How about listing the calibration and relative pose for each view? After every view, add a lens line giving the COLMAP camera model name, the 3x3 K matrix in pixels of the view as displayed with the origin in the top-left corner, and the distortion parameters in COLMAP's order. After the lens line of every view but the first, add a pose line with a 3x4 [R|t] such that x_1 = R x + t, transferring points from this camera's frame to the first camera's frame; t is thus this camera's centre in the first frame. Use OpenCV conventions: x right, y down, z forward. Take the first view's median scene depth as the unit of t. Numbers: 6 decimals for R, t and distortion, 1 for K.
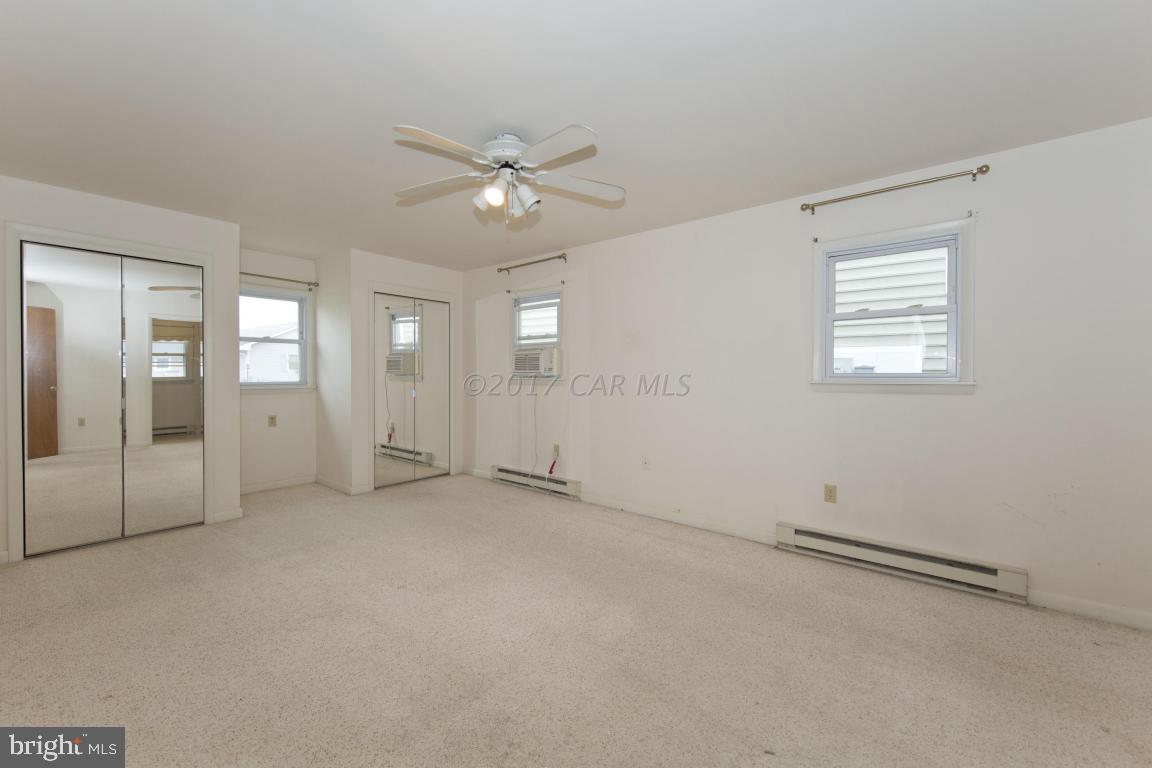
lens RADIAL K [[466.3, 0, 573.7], [0, 466.3, 378.6], [0, 0, 1]] dist [0.006926, -0.000765]
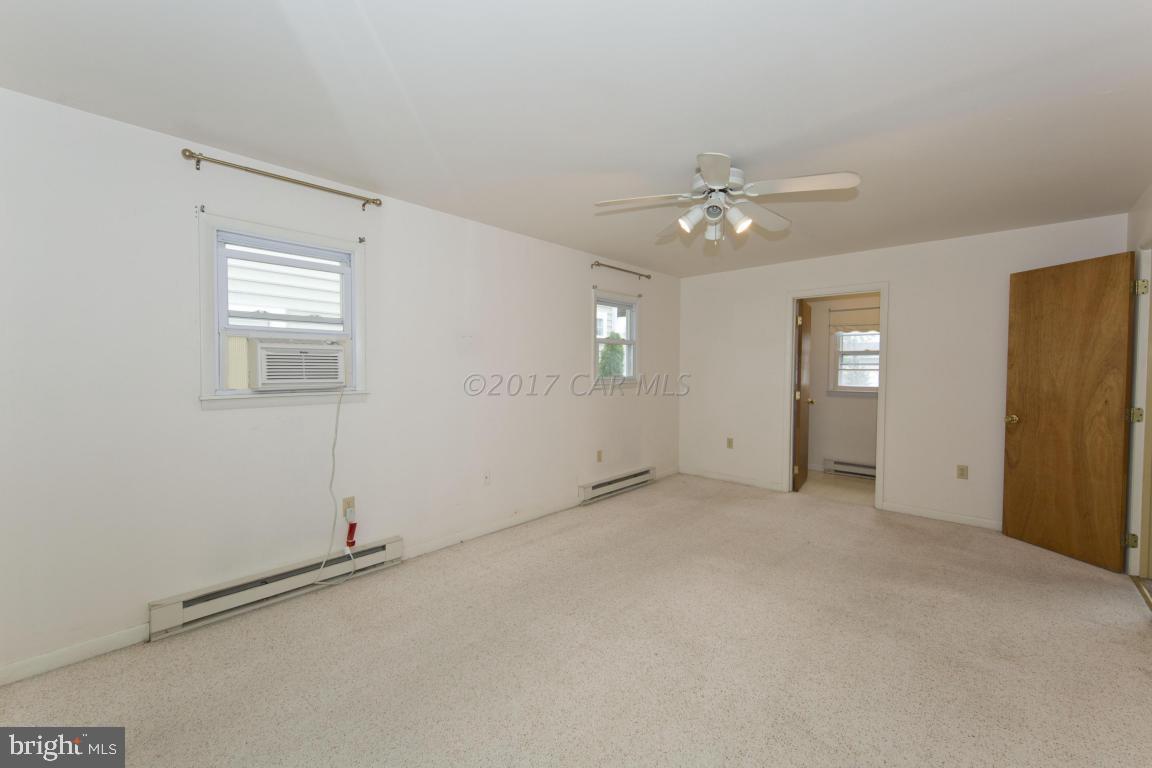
lens RADIAL K [[466.3, 0, 573.7], [0, 466.3, 378.6], [0, 0, 1]] dist [0.006926, -0.000765]
pose [[0.053279, -0.028349, 0.998177, -0.666322], [0.006314, 0.999587, 0.028052, -0.033939], [-0.998560, 0.004808, 0.053436, 0.692935]]
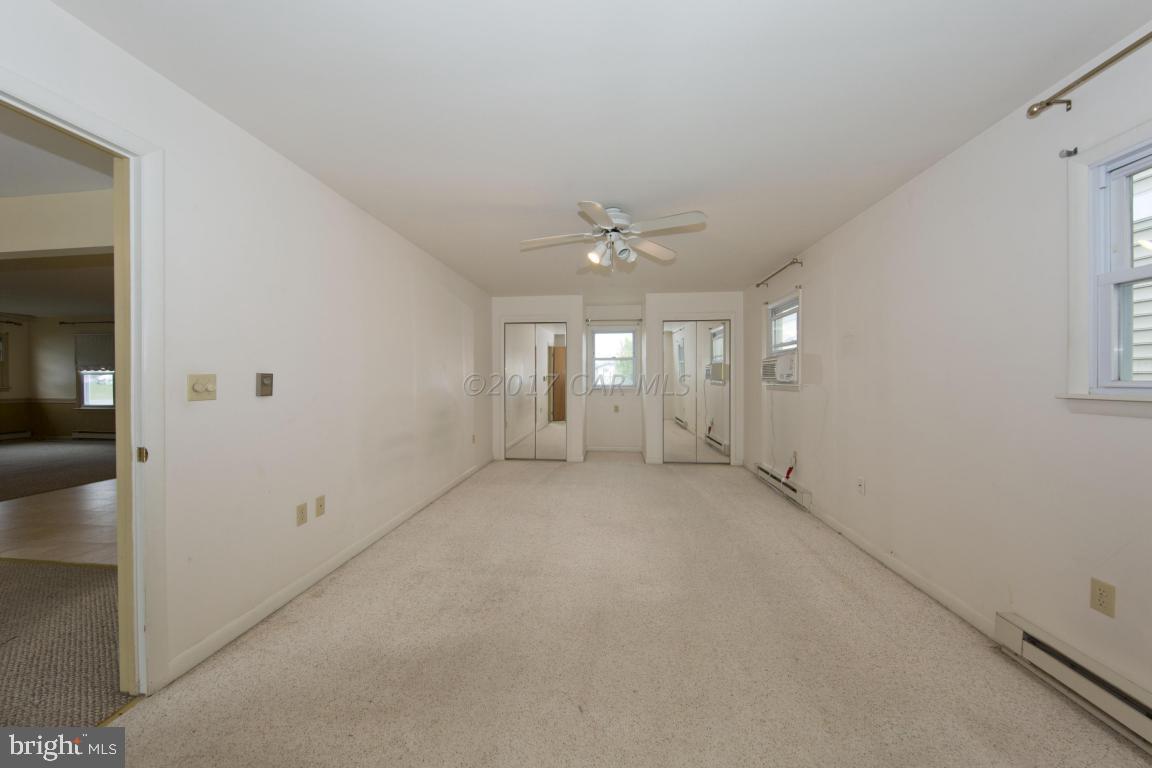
lens RADIAL K [[386.3, 0, 571.5], [0, 386.3, 379.5], [0, 0, 1]] dist [-0.002107, -0.000255]
pose [[0.544883, 0.000393, -0.838512, 0.406634], [-0.008369, 0.999953, -0.004970, -0.003380], [0.838470, 0.009726, 0.544861, 0.153708]]
